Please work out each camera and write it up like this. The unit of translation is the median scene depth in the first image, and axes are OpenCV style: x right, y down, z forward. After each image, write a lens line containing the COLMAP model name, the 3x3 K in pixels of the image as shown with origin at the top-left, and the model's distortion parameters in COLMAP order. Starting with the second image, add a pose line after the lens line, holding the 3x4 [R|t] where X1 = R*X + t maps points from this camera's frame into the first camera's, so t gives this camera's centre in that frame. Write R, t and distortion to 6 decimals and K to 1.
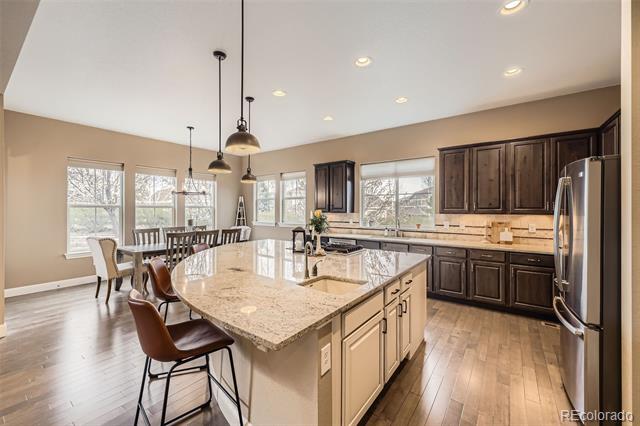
lens RADIAL K [[258.8, 0, 315.4], [0, 258.8, 212.8], [0, 0, 1]] dist [0.000710, -0.000024]
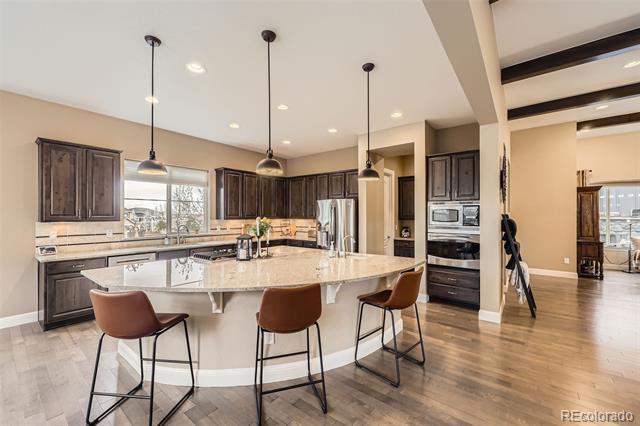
lens RADIAL K [[258.8, 0, 315.4], [0, 258.8, 212.8], [0, 0, 1]] dist [0.000710, -0.000024]
pose [[0.032905, 0.011238, 0.999395, -0.778514], [0.012377, 0.999856, -0.011651, -0.009180], [-0.999382, 0.012753, 0.032761, 0.532513]]
